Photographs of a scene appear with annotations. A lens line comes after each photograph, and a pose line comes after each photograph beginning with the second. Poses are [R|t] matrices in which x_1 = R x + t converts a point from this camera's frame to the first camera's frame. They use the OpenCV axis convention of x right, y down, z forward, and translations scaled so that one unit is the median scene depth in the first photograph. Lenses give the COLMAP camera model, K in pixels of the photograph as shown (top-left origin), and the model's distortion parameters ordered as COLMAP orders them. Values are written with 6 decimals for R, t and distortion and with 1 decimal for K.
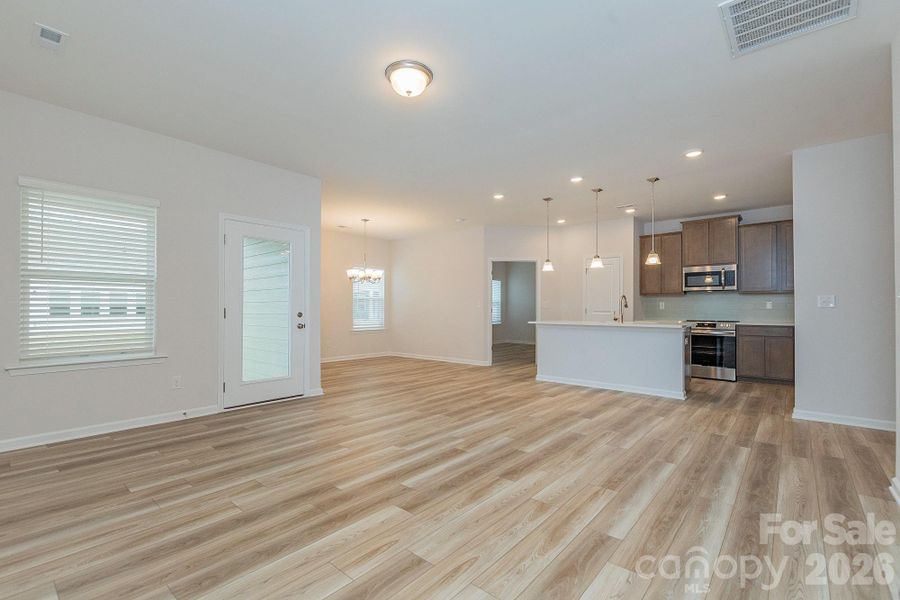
lens RADIAL K [[402.7, 0, 444.9], [0, 402.7, 316.2], [0, 0, 1]] dist [0.011659, 0.000103]
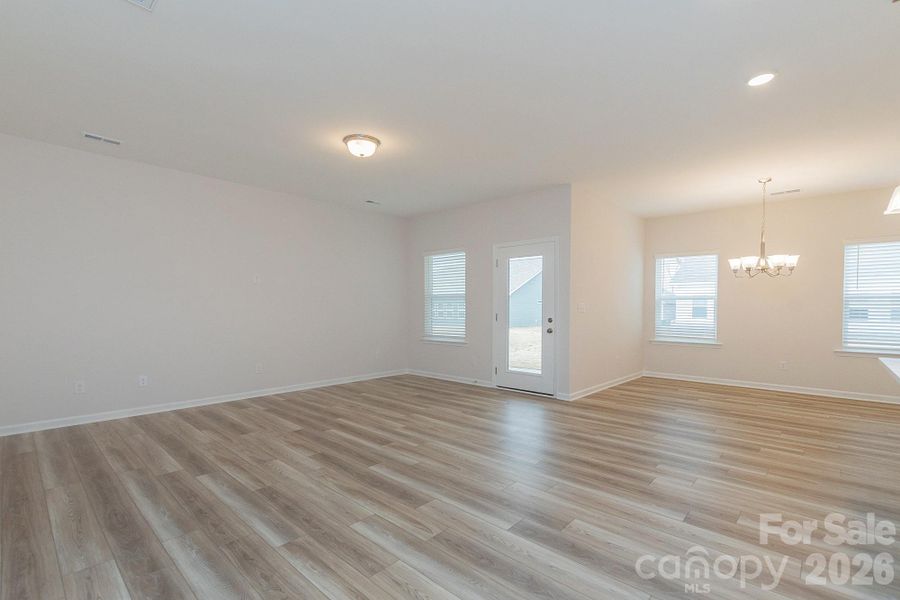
lens RADIAL K [[402.7, 0, 444.9], [0, 402.7, 316.2], [0, 0, 1]] dist [0.011659, 0.000103]
pose [[-0.032948, 0.017382, -0.999306, 1.003617], [-0.020388, 0.999629, 0.018060, -0.038020], [0.999249, 0.020968, -0.032582, 1.046585]]
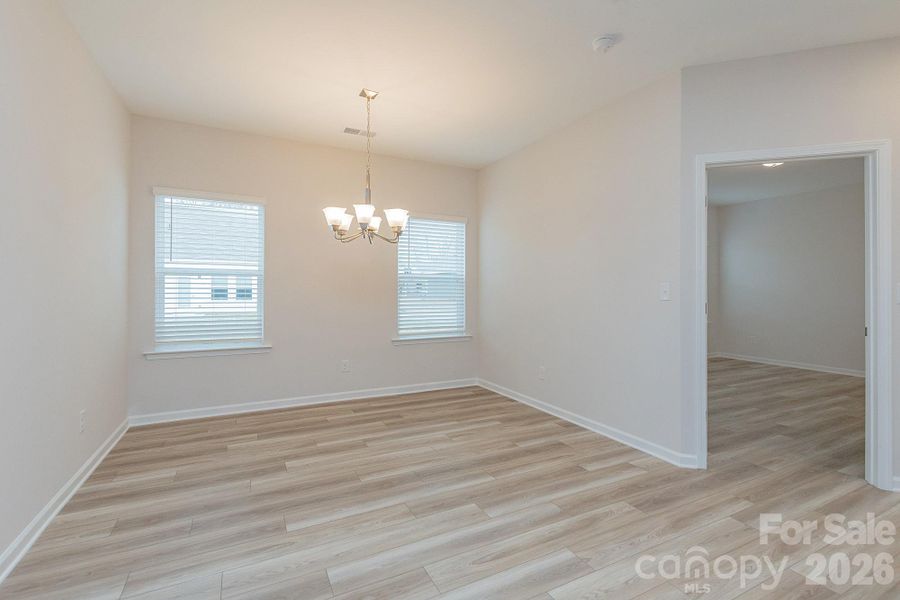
lens RADIAL K [[415.7, 0, 461.4], [0, 415.7, 286.3], [0, 0, 1]] dist [0.000879, -0.000597]
pose [[0.934457, -0.005420, -0.356034, 0.103964], [-0.003551, 0.999693, -0.024539, -0.049082], [0.356057, 0.024195, 0.934151, 1.299194]]
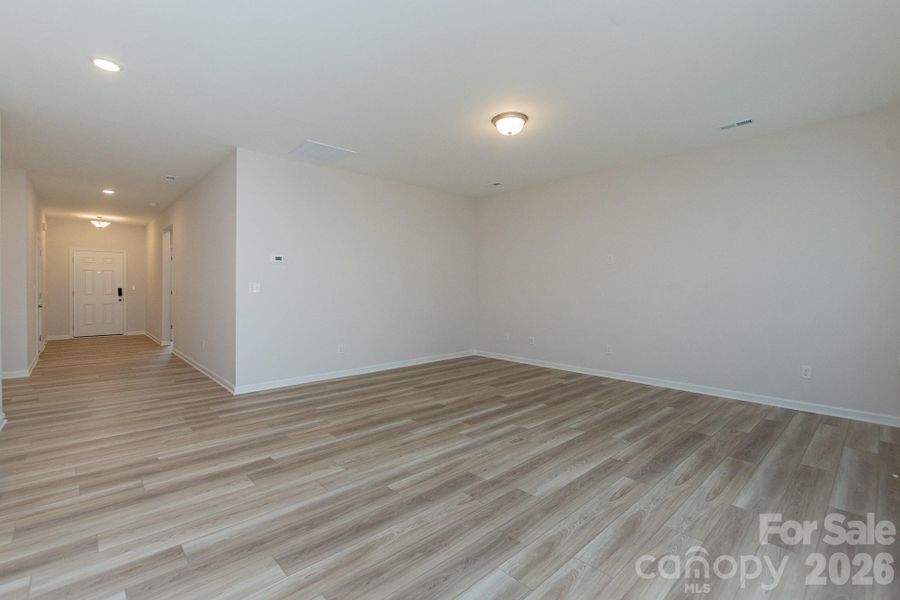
lens RADIAL K [[404.6, 0, 448.5], [0, 404.6, 288.8], [0, 0, 1]] dist [0.000287, -0.000159]
pose [[-0.995010, -0.004650, 0.099665, -0.019964], [-0.002754, 0.999813, 0.019147, -0.058323], [-0.099735, 0.018777, -0.994837, 1.876148]]
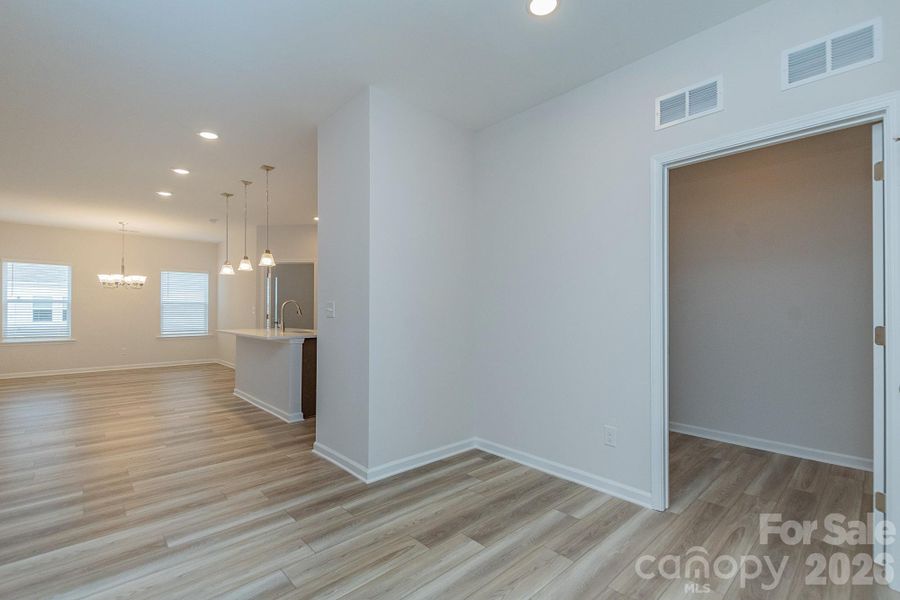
lens RADIAL K [[407.0, 0, 450.7], [0, 407.0, 307.5], [0, 0, 1]] dist [0.000402, -0.000582]
pose [[0.994824, -0.006305, -0.101418, 1.407310], [0.003969, 0.999723, -0.023214, -0.021999], [0.101536, 0.022691, 0.994573, 0.236792]]
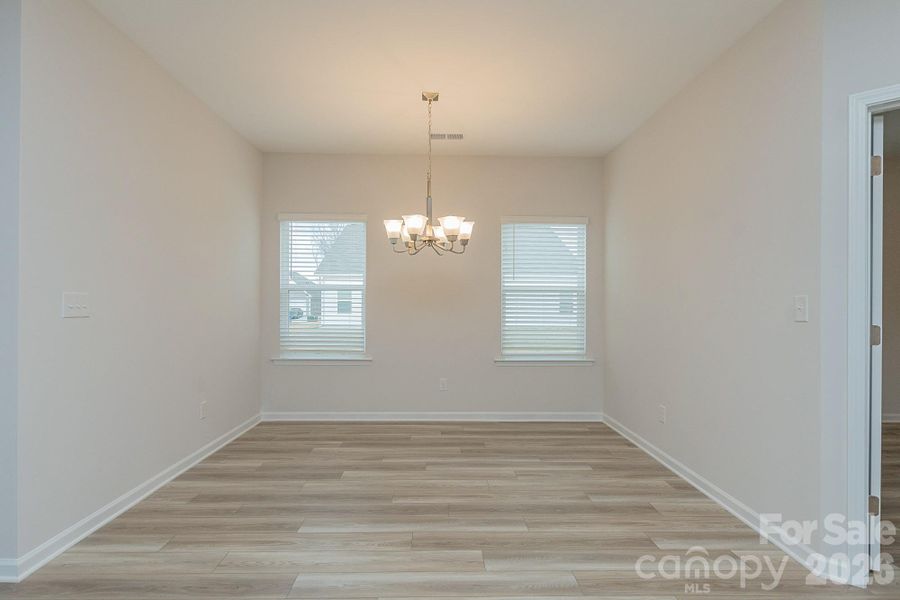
lens RADIAL K [[468.5, 0, 446.2], [0, 468.5, 303.2], [0, 0, 1]] dist [0.000653, -0.000024]
pose [[0.673601, -0.001418, -0.739094, 0.328003], [-0.012563, 0.999832, -0.013369, -0.053245], [0.738988, 0.018291, 0.673470, 1.450521]]
